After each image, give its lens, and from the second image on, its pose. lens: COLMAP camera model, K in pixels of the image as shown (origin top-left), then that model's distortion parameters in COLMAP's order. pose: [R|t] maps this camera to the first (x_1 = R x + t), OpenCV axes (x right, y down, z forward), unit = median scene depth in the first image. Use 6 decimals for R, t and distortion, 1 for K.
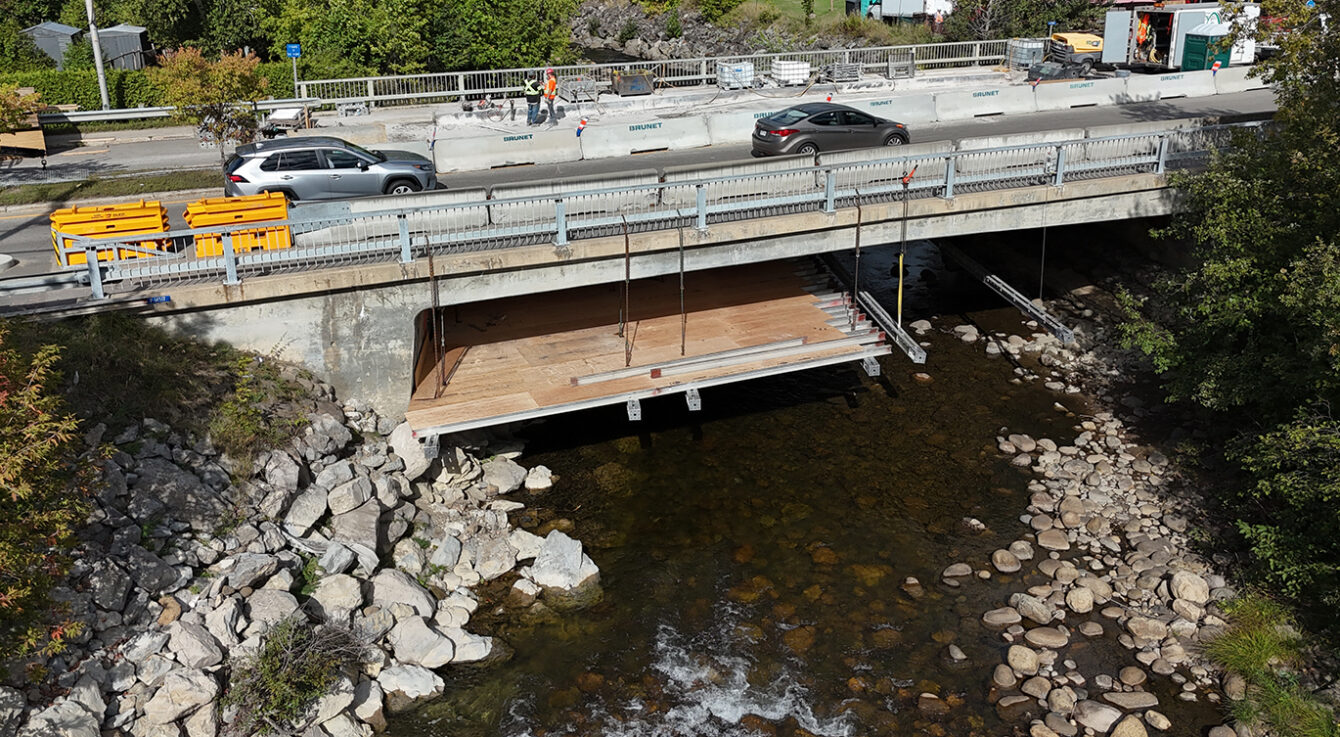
lens RADIAL K [[1141.2, 0, 645.1], [0, 1141.2, 308.5], [0, 0, 1]] dist [0.028620, 0.000323]
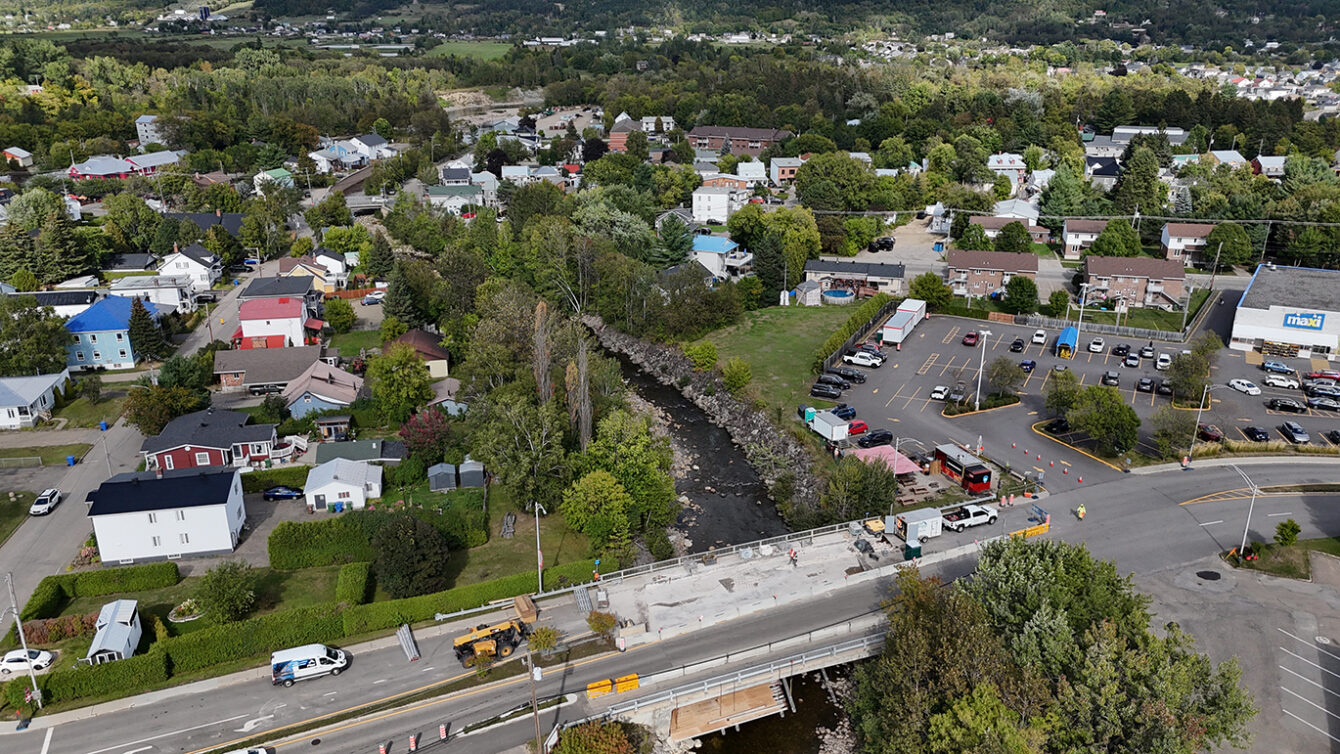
lens RADIAL K [[978.2, 0, 670.3], [0, 978.2, 375.1], [0, 0, 1]] dist [0.052565, -0.017610]
pose [[0.999890, 0.006890, 0.013162, -0.280091], [-0.007045, 0.999906, 0.011764, -1.353227], [-0.013079, -0.011856, 0.999844, -2.784829]]
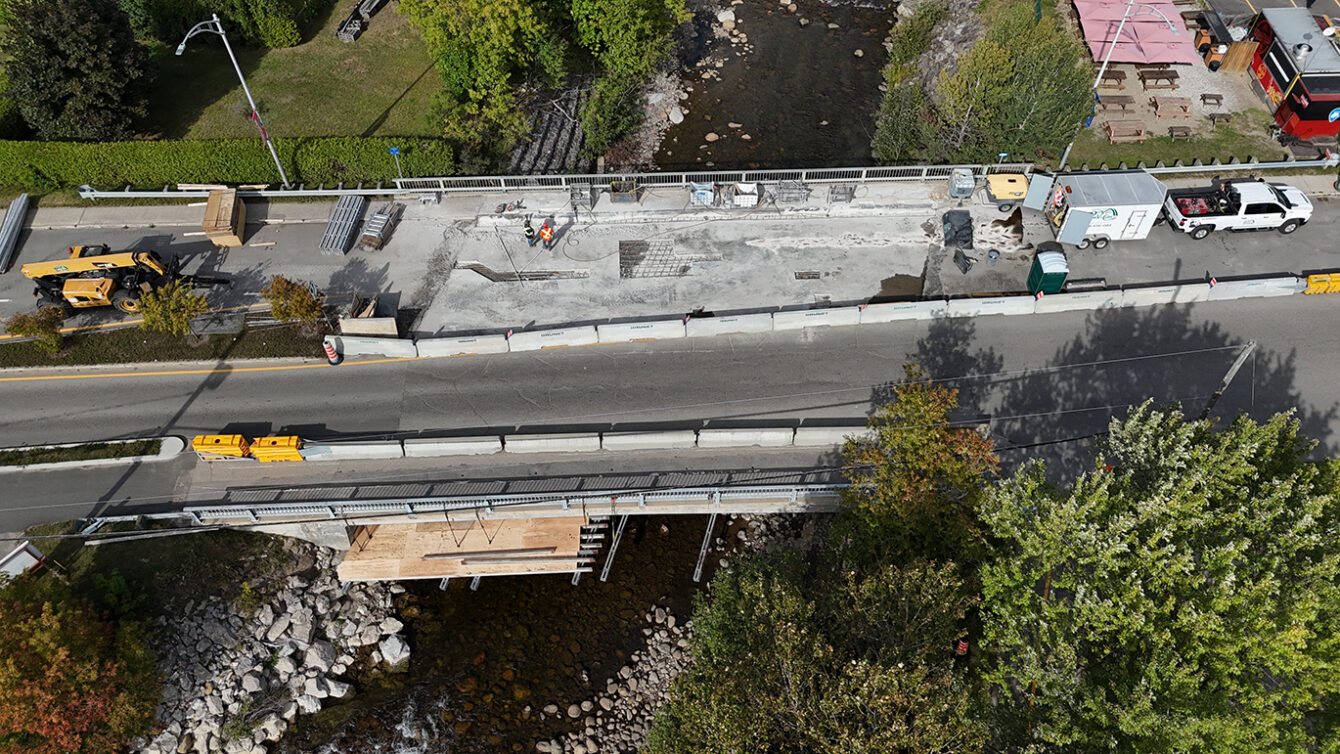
lens RADIAL K [[978.2, 0, 670.1], [0, 978.2, 376.5], [0, 0, 1]] dist [0.052565, -0.017610]
pose [[0.940481, 0.278545, -0.194699, 0.676445], [-0.121791, 0.811099, 0.572089, -1.410462], [0.317272, -0.514326, 0.796748, -0.126525]]
